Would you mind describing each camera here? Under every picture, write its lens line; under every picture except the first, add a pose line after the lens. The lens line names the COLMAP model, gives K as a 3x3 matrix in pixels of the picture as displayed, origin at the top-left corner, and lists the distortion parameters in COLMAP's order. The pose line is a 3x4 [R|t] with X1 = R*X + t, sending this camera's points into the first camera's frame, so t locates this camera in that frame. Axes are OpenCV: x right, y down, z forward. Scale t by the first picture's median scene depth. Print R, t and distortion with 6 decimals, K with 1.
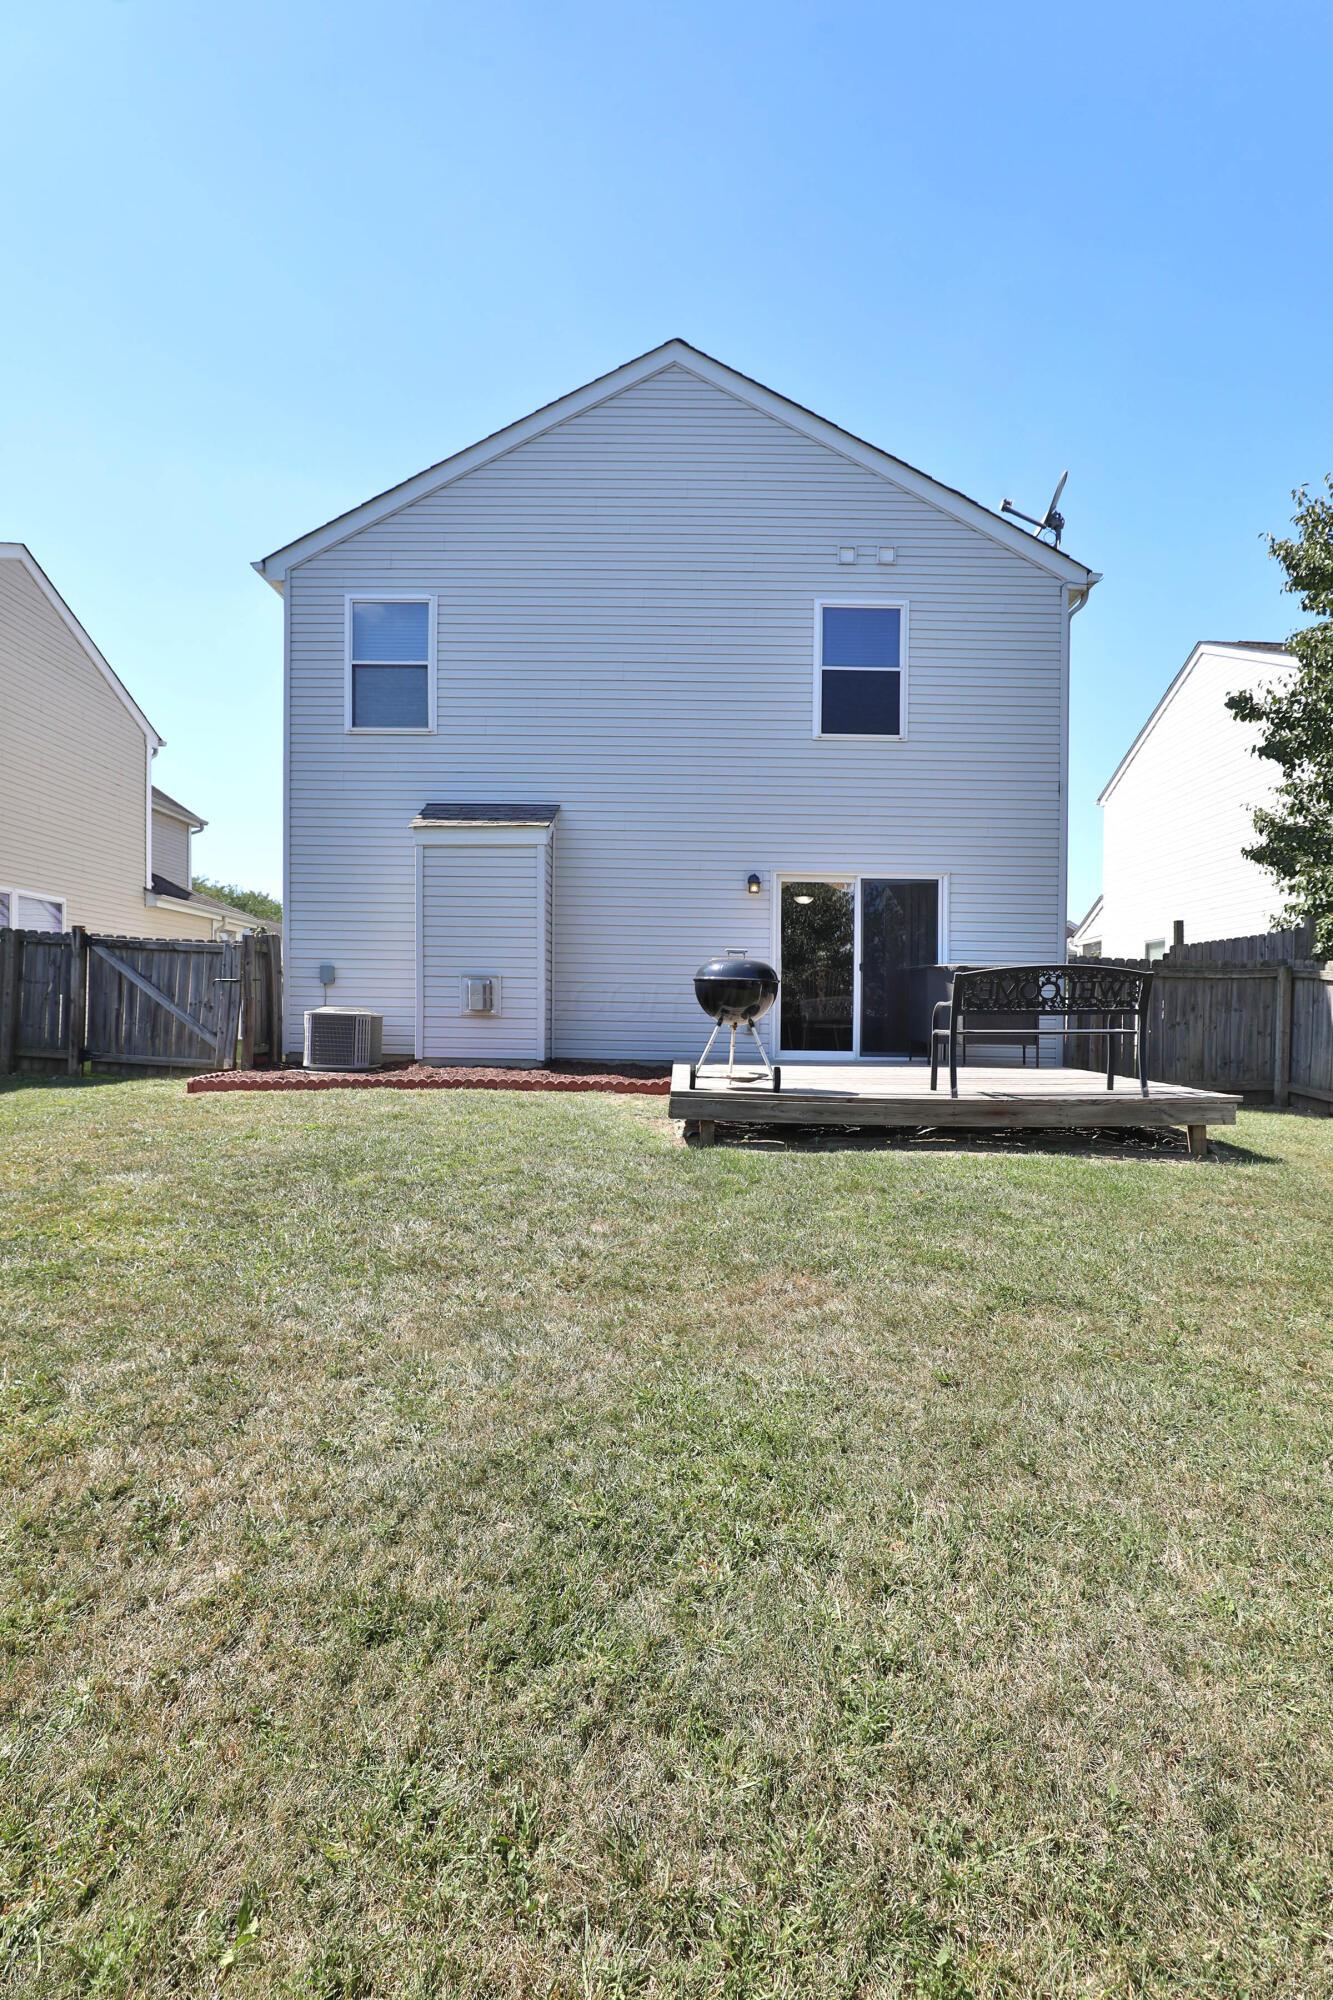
lens RADIAL K [[898.7, 0, 668.9], [0, 898.7, 1022.3], [0, 0, 1]] dist [-0.049485, 0.013841]
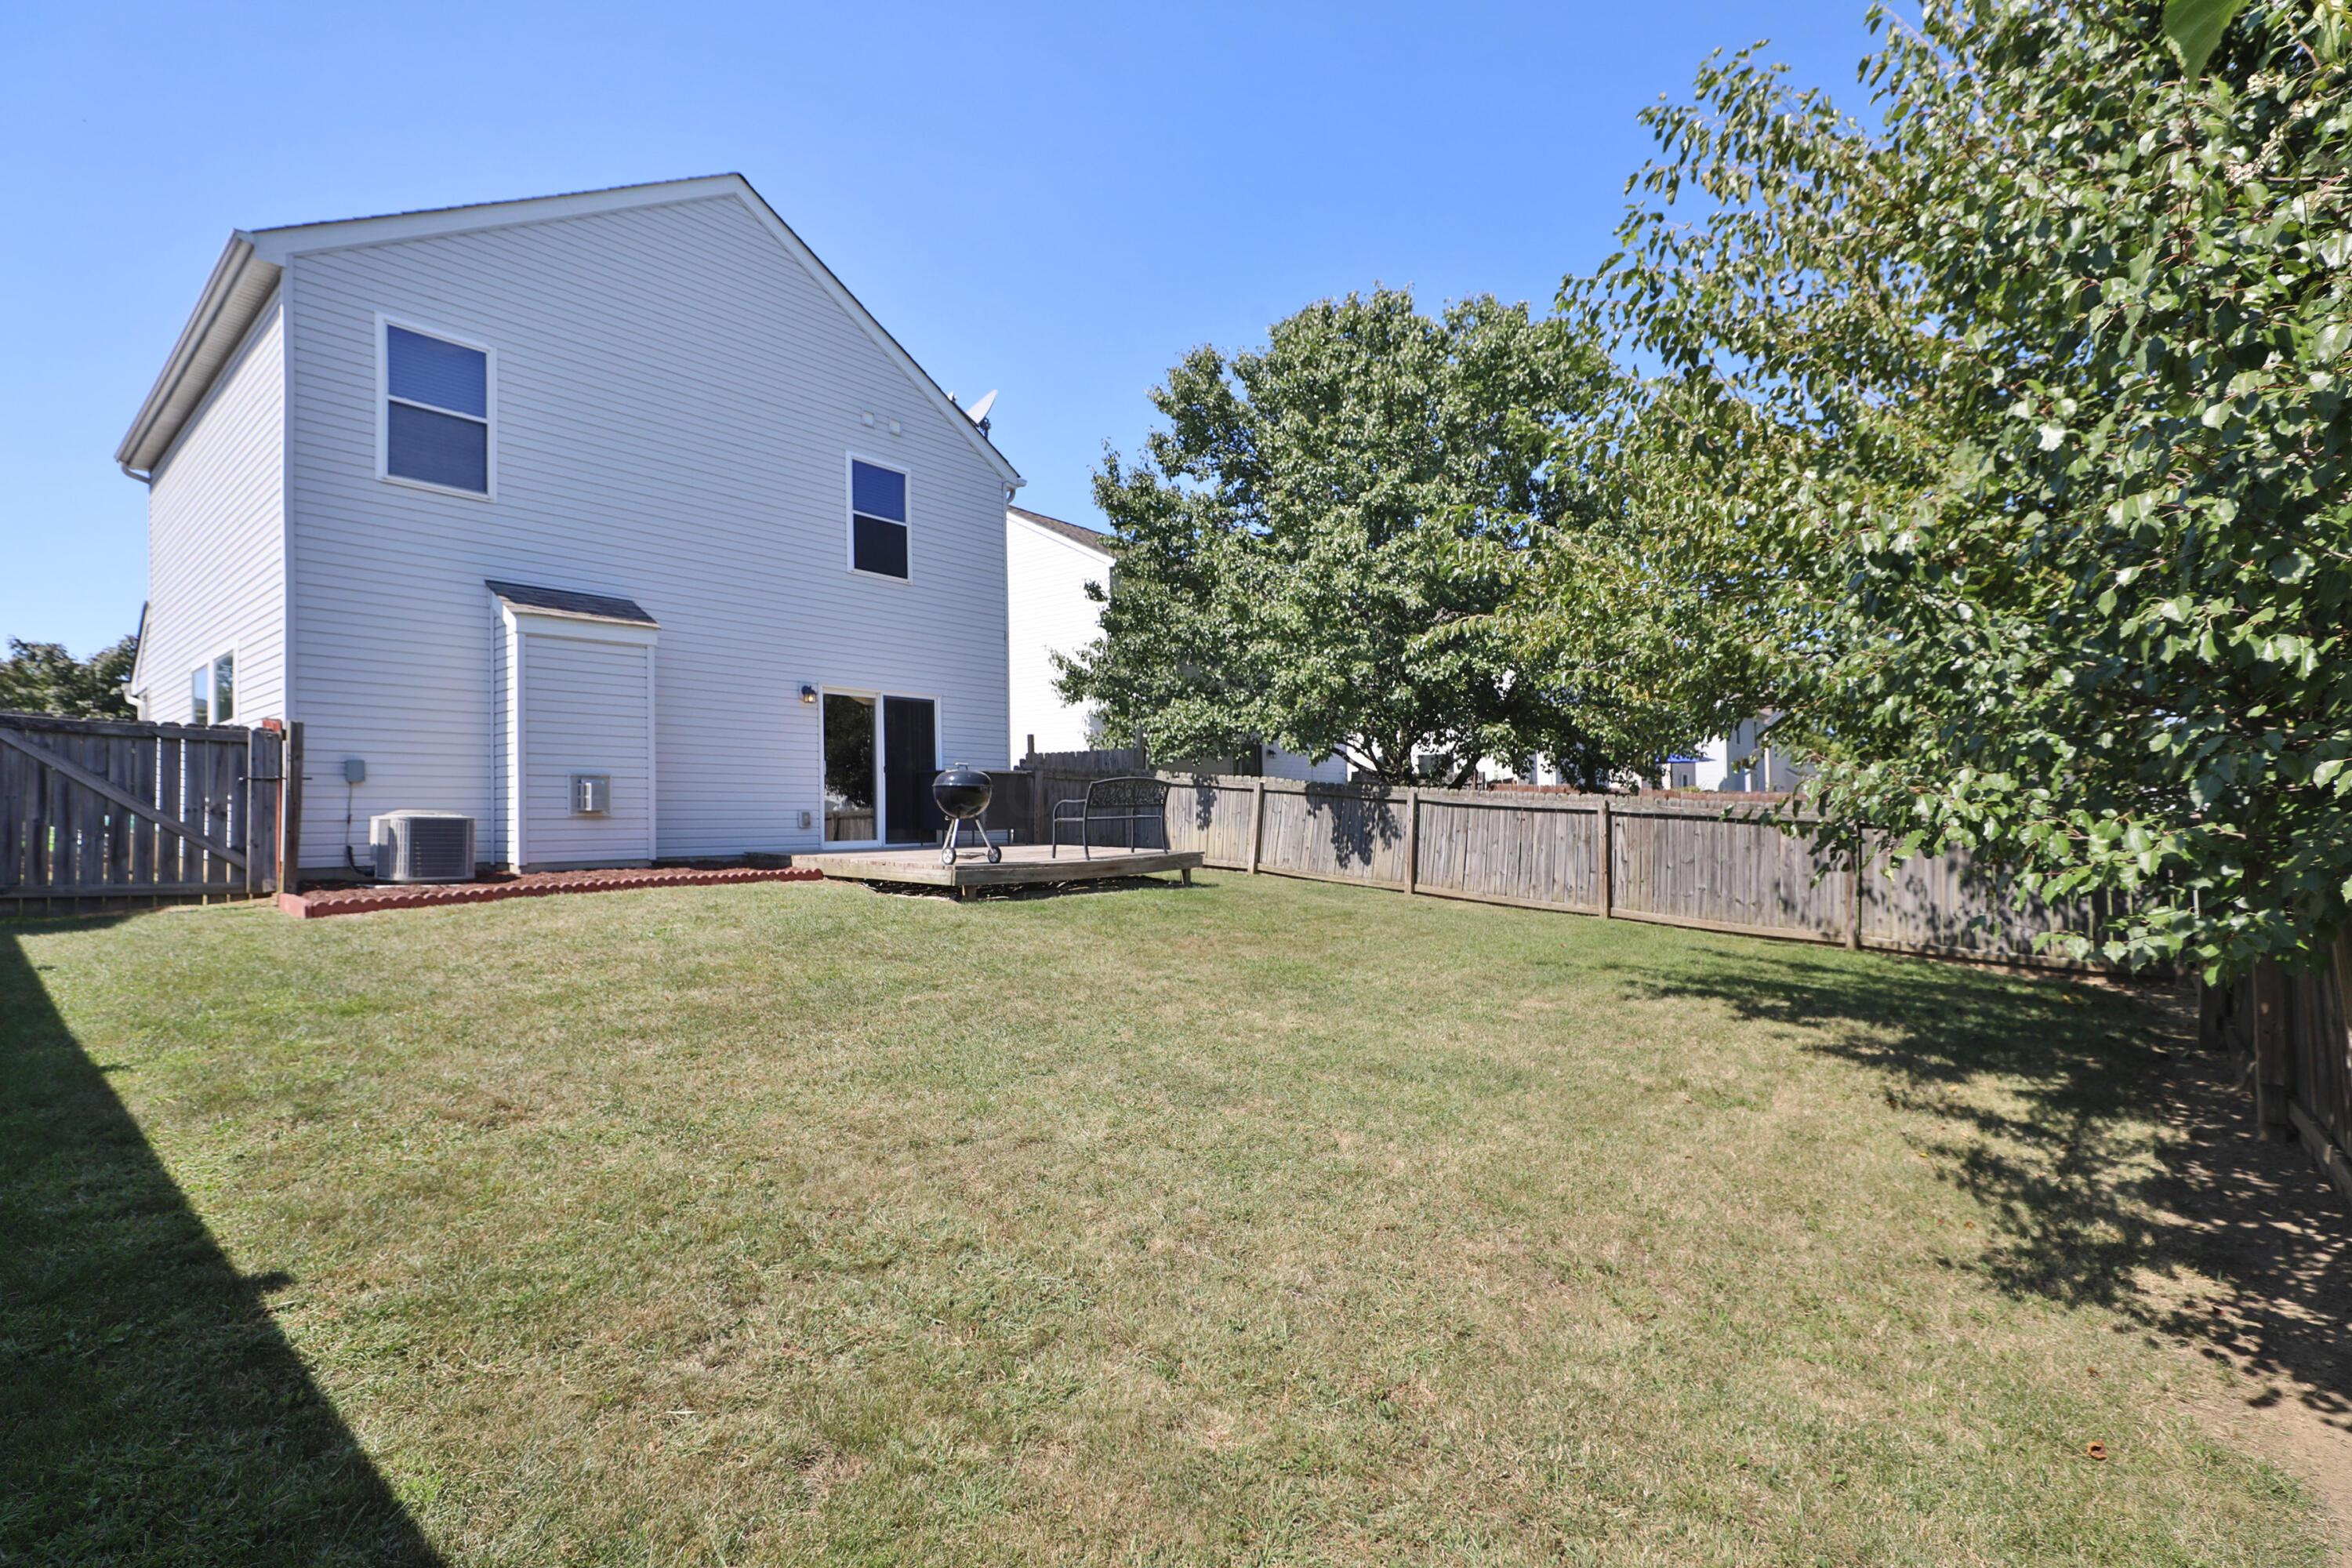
lens RADIAL K [[1056.8, 0, 1180.5], [0, 1056.8, 791.3], [0, 0, 1]] dist [-0.049485, 0.013841]
pose [[0.610686, -0.003128, 0.791866, -0.665037], [0.016664, 0.999822, -0.008901, -0.013075], [-0.791697, 0.018632, 0.610630, -0.174062]]
